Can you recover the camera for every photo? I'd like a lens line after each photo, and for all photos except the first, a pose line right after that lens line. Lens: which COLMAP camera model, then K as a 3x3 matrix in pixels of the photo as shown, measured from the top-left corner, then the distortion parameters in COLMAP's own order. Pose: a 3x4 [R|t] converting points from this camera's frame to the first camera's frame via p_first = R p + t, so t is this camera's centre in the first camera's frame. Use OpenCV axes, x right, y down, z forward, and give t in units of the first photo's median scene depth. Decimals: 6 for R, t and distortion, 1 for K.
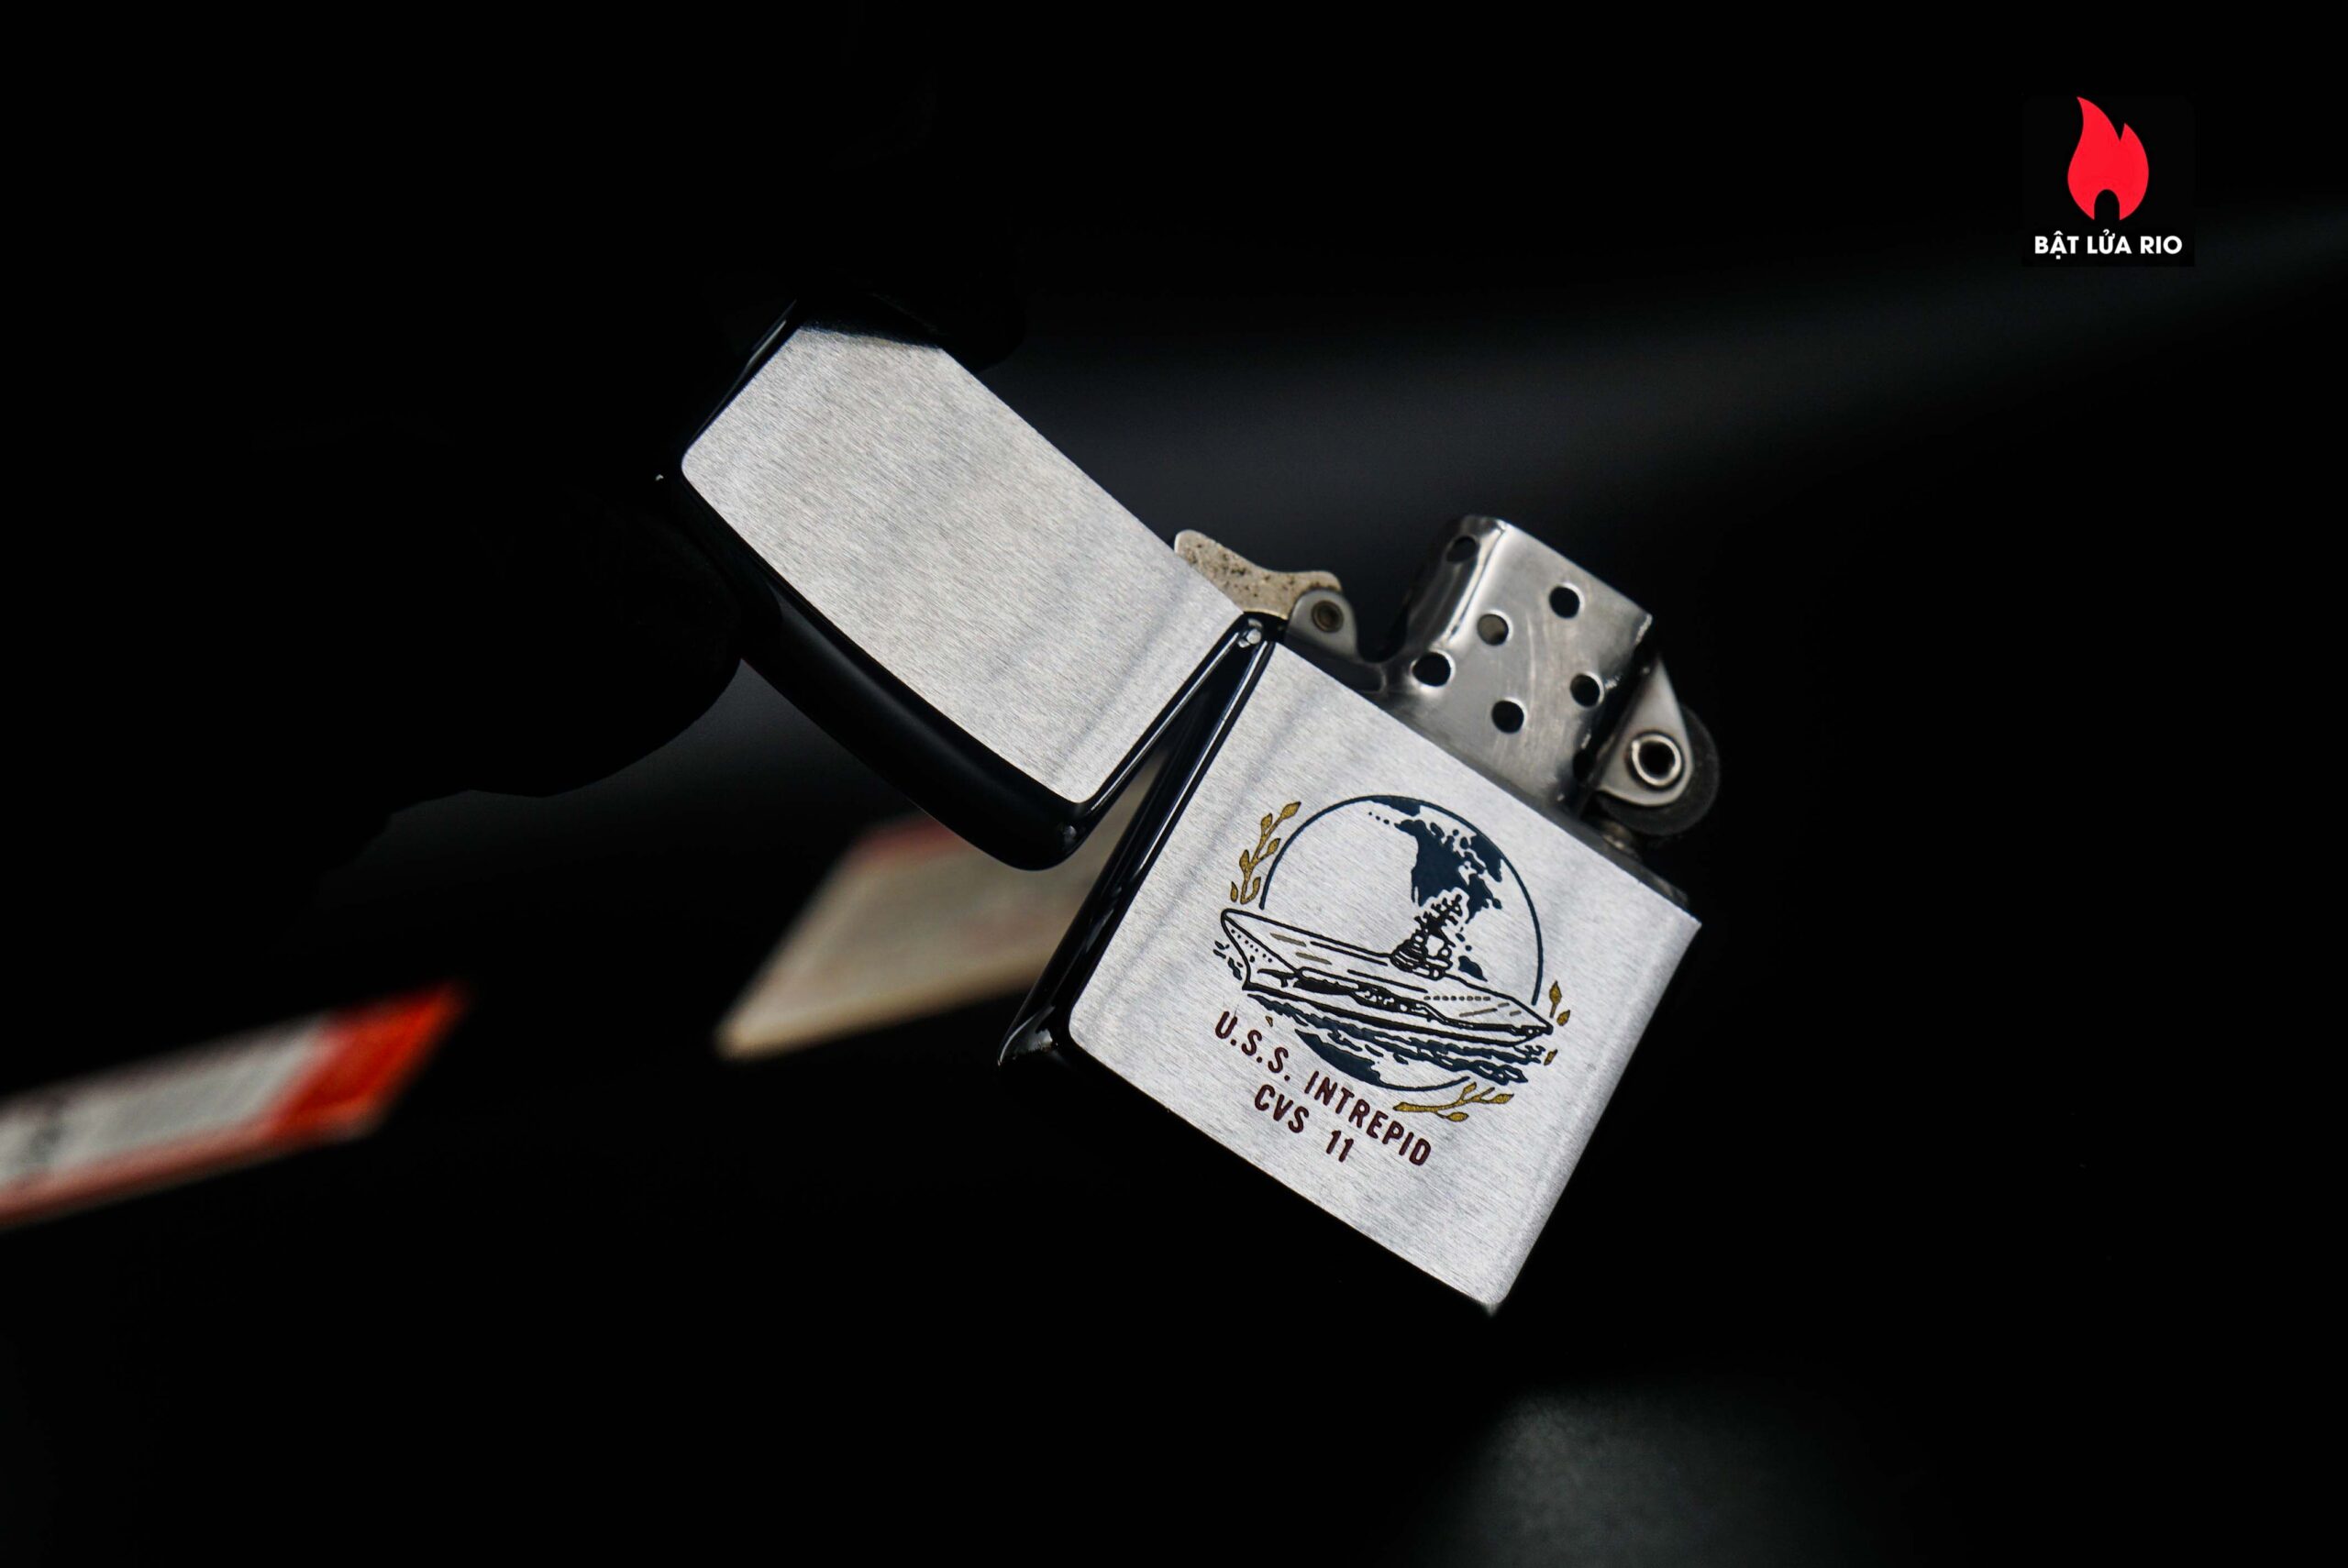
lens RADIAL K [[5161.4, 0, 1176.1], [0, 5161.4, 780.3], [0, 0, 1]] dist [0.241560, 0.000000]
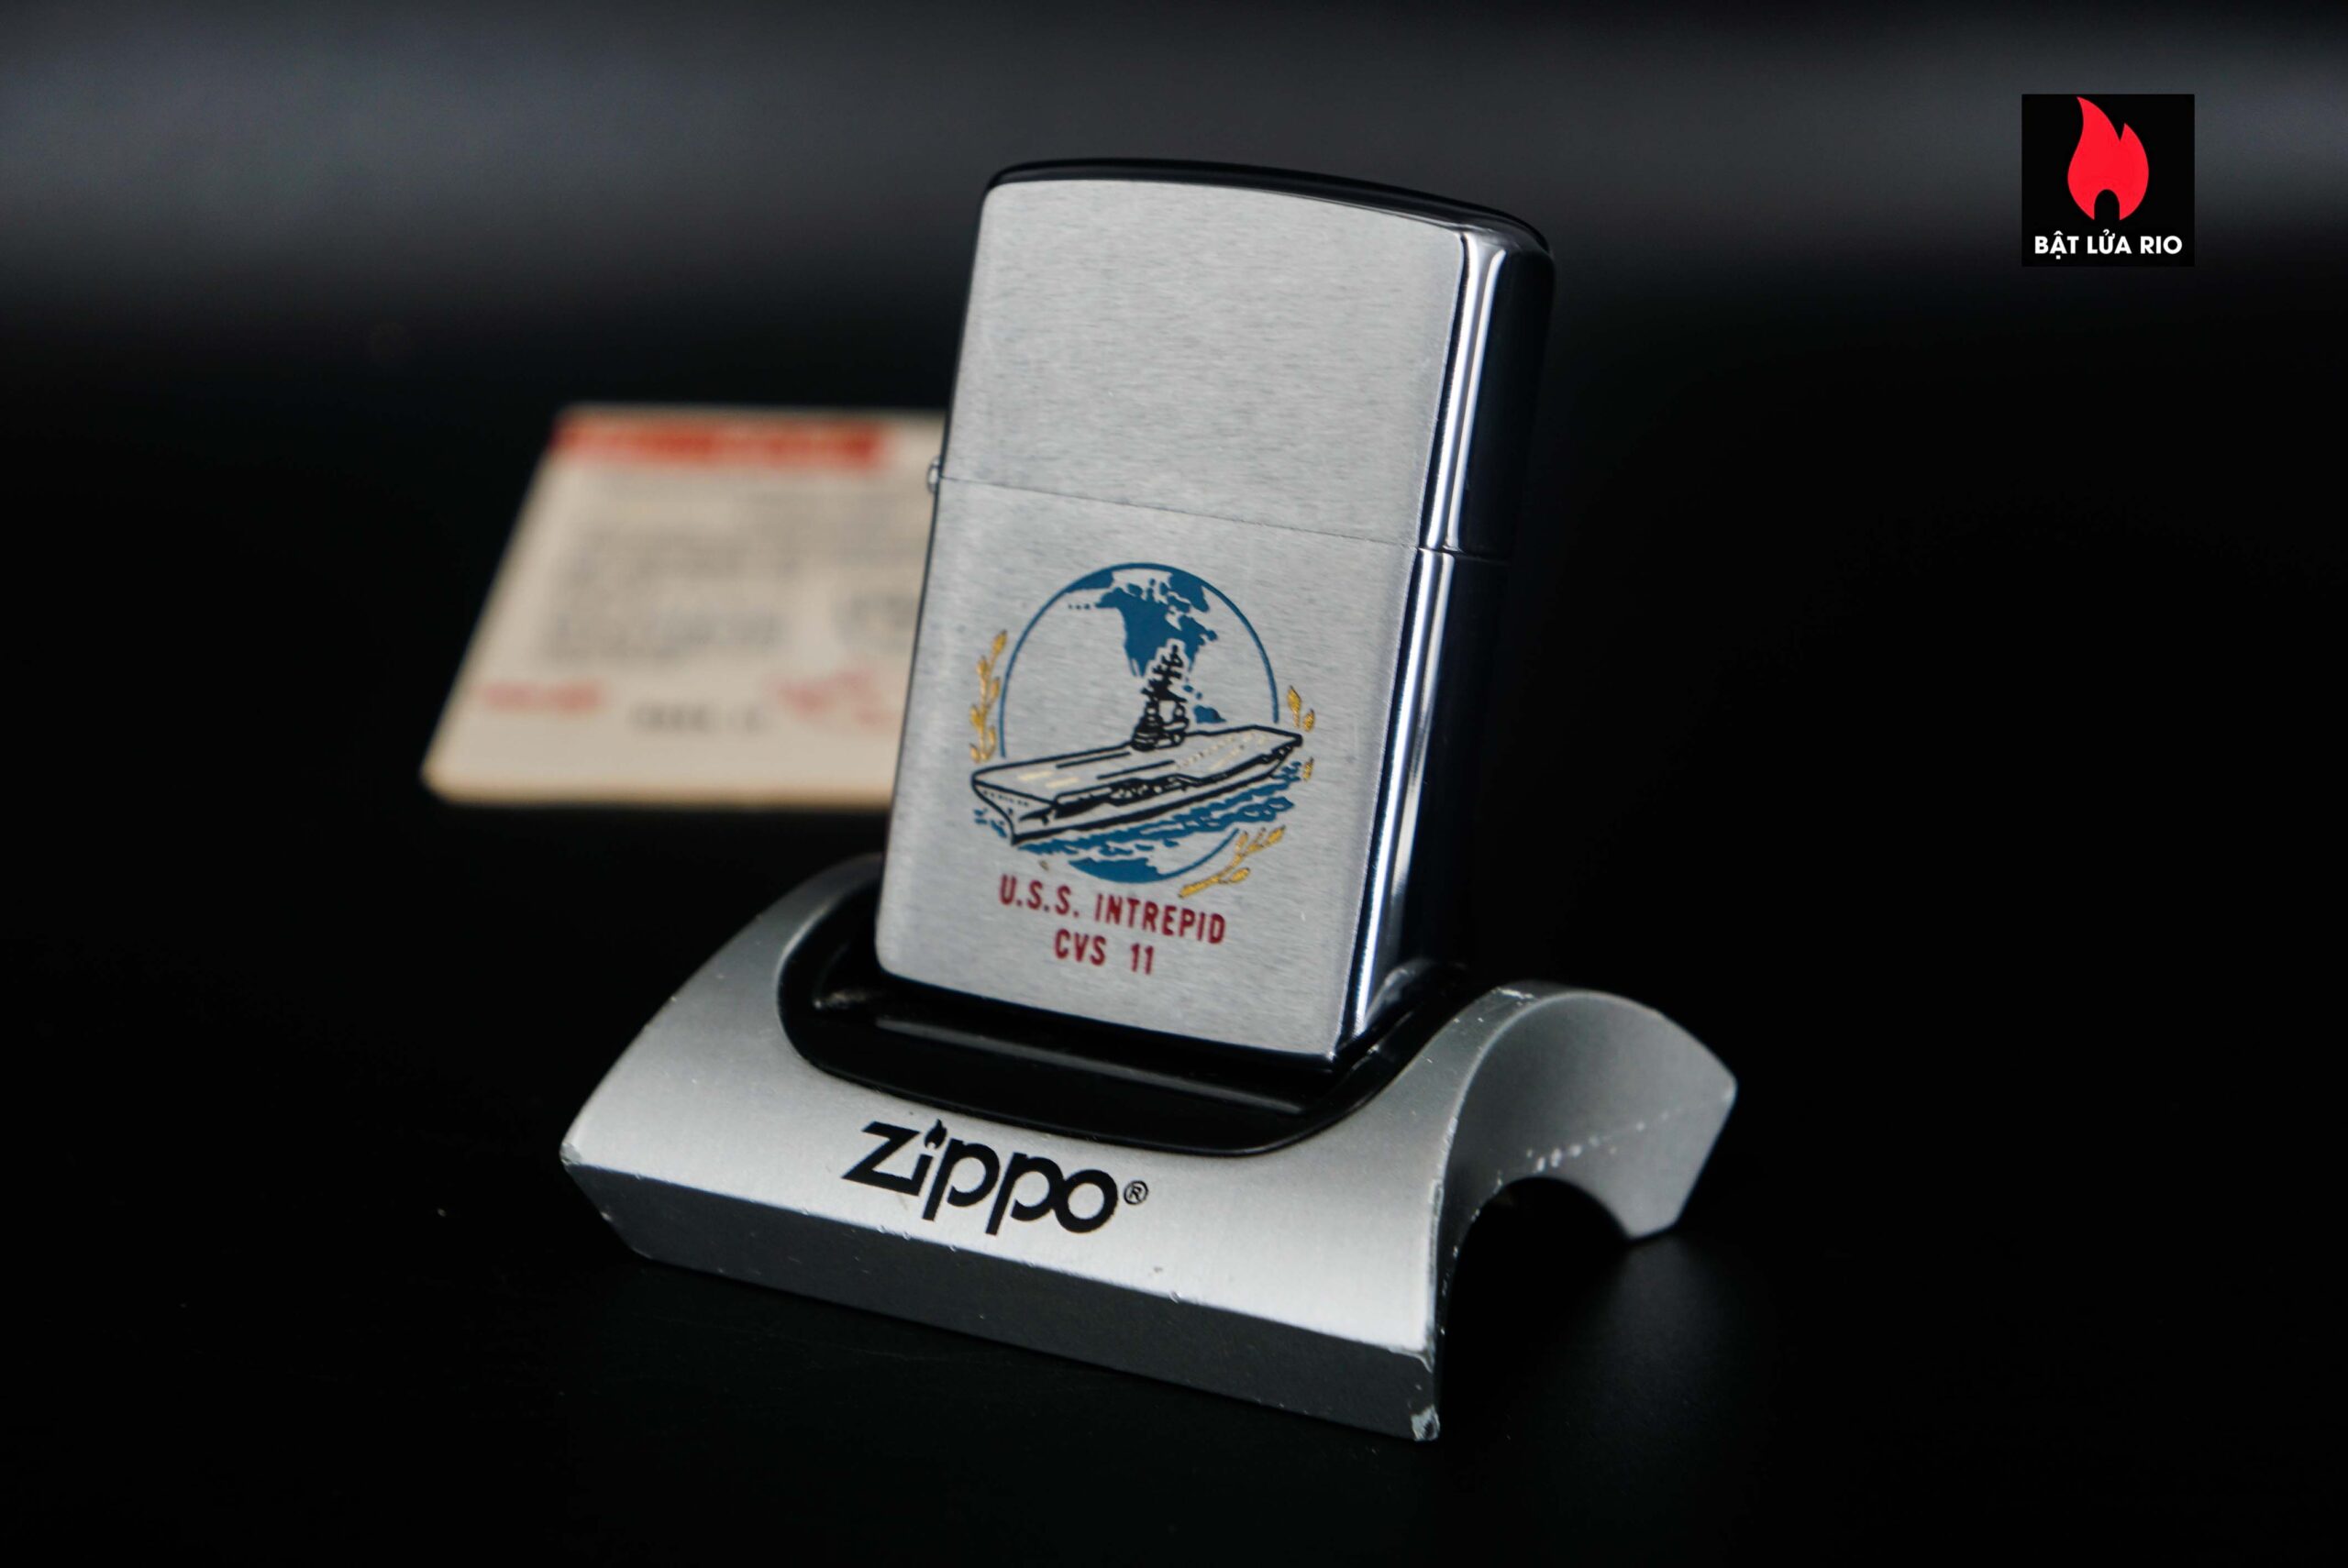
lens RADIAL K [[5161.4, 0, 1177.4], [0, 5161.4, 785.9], [0, 0, 1]] dist [0.241560, 0.000000]
pose [[0.621785, -0.335013, -0.707919, 0.719780], [0.490346, 0.871335, 0.018337, 0.027700], [0.610692, -0.358527, 0.706055, 0.328511]]
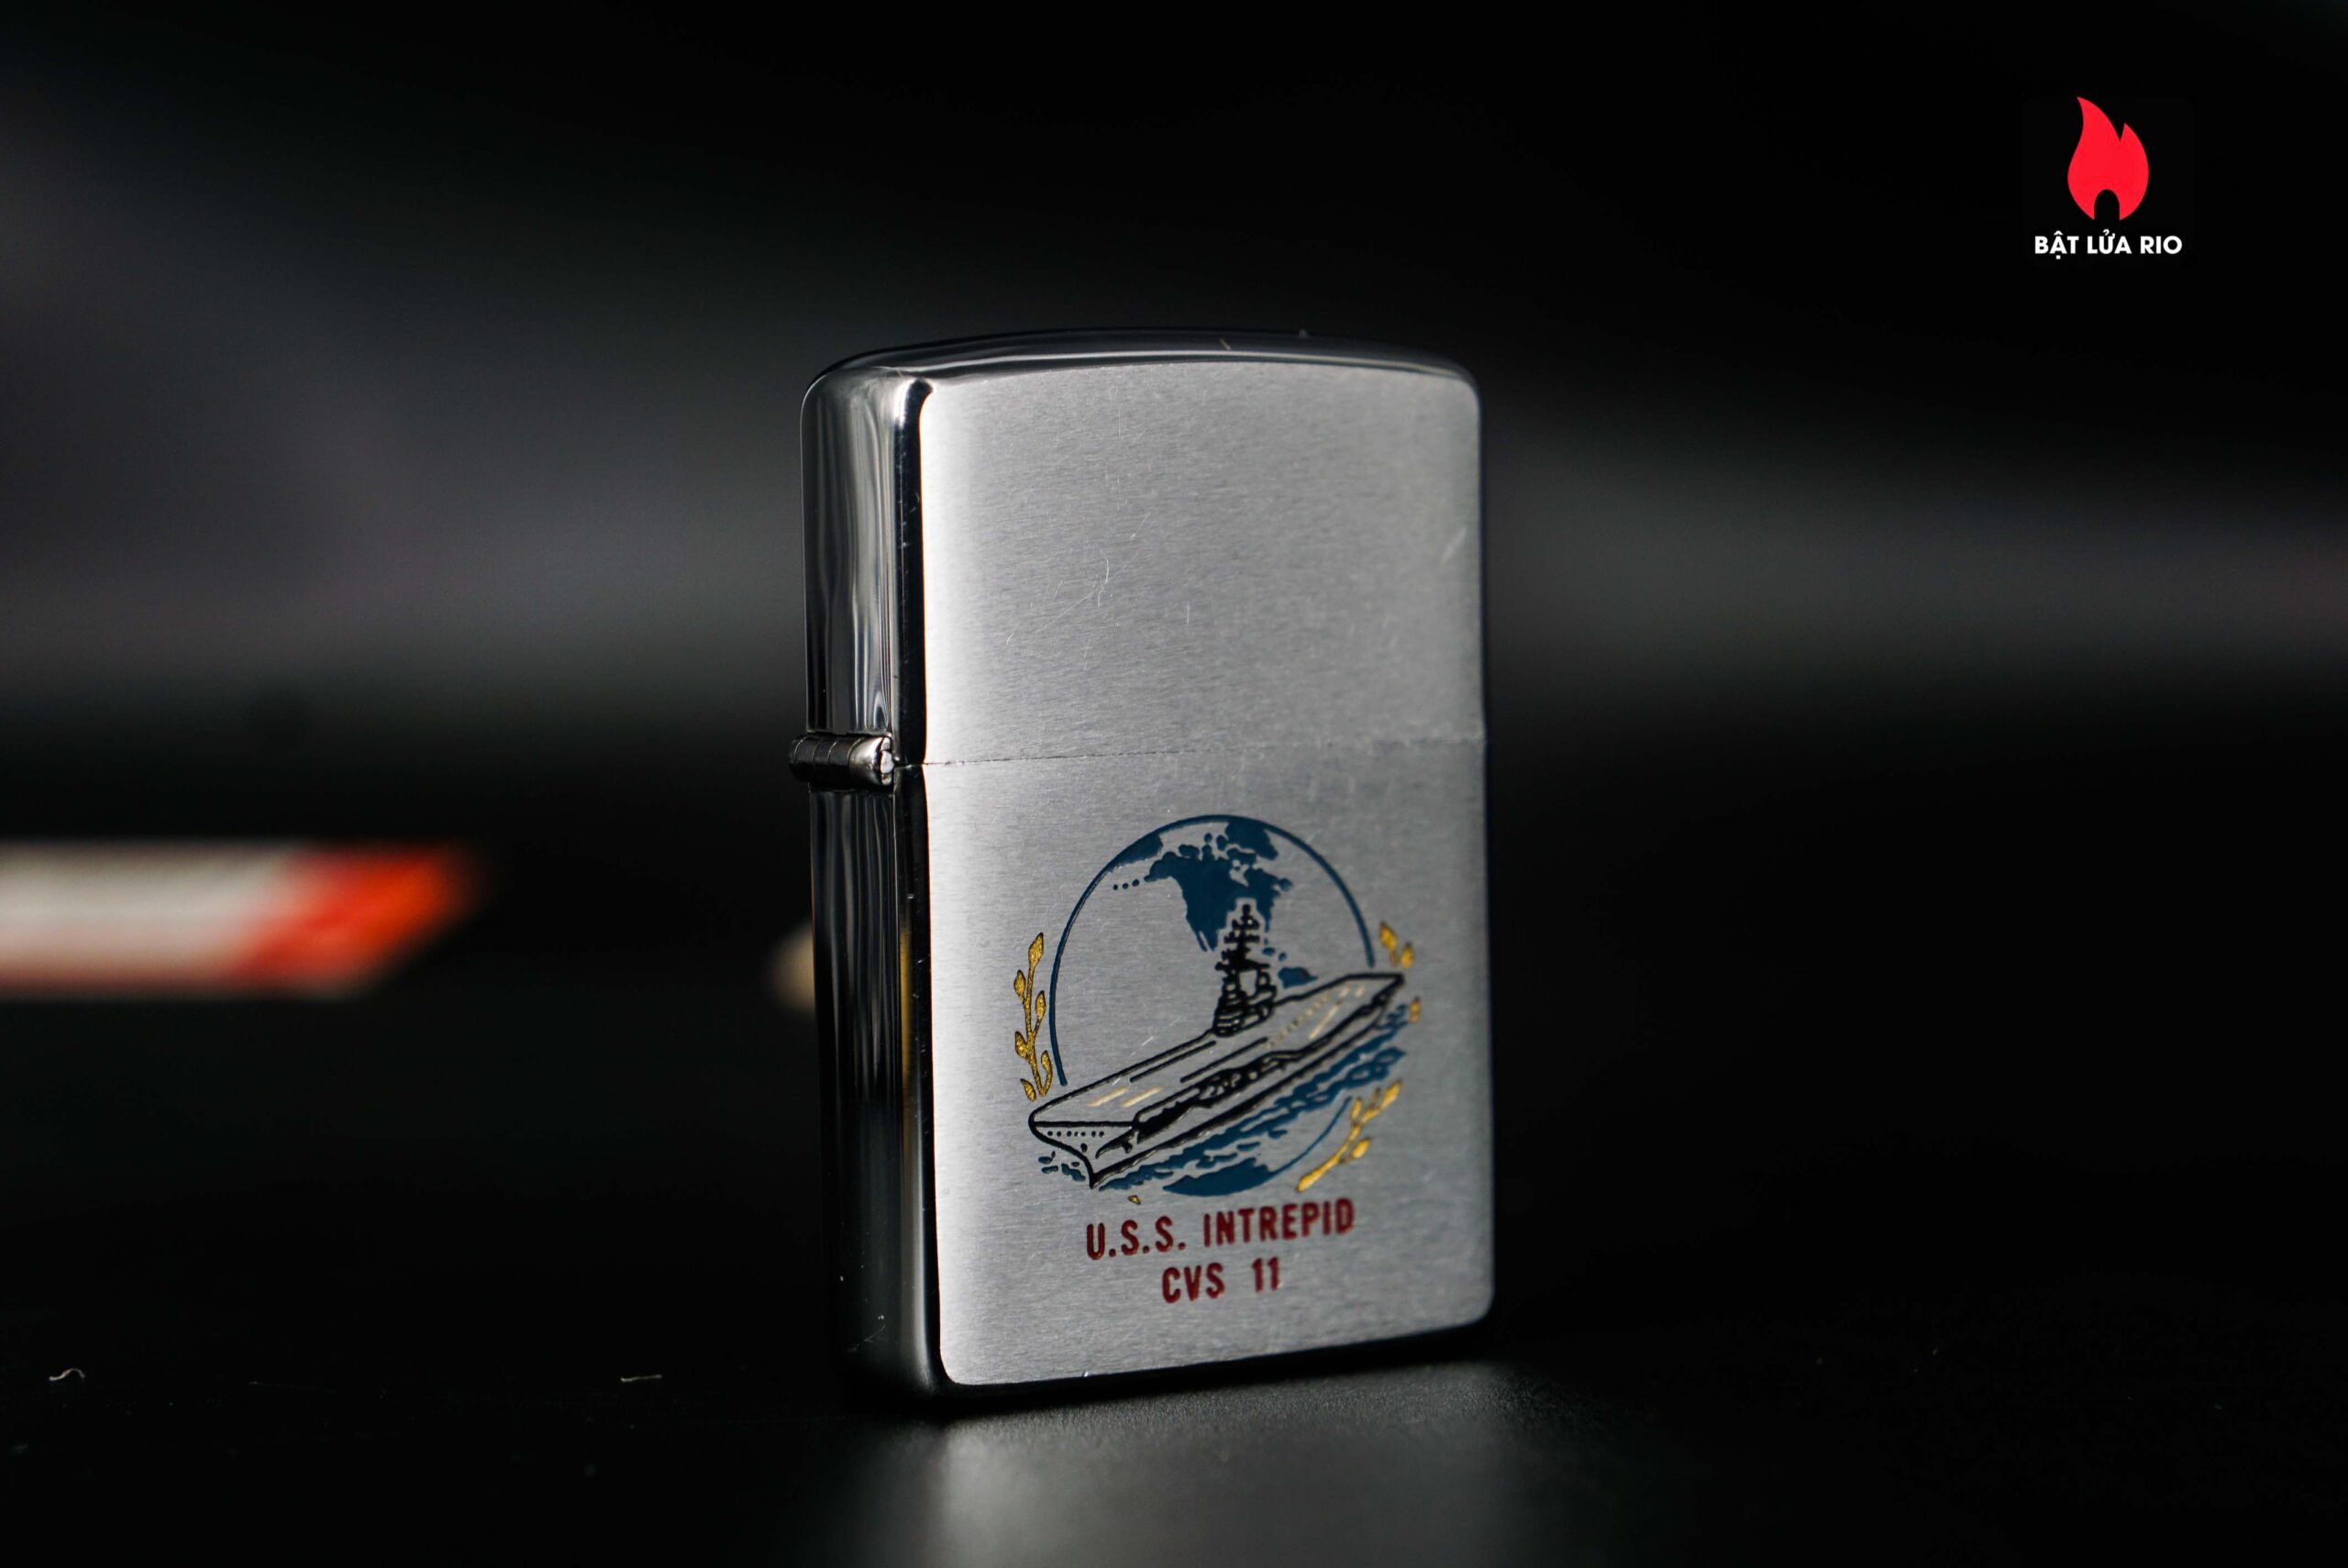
lens RADIAL K [[5161.4, 0, 1175.8], [0, 5161.4, 801.5], [0, 0, 1]] dist [0.241560, 0.000000]
pose [[0.870788, -0.478112, 0.114620, -0.038442], [0.338527, 0.752116, 0.565439, -0.447283], [-0.356550, -0.453575, 0.816787, 0.364053]]
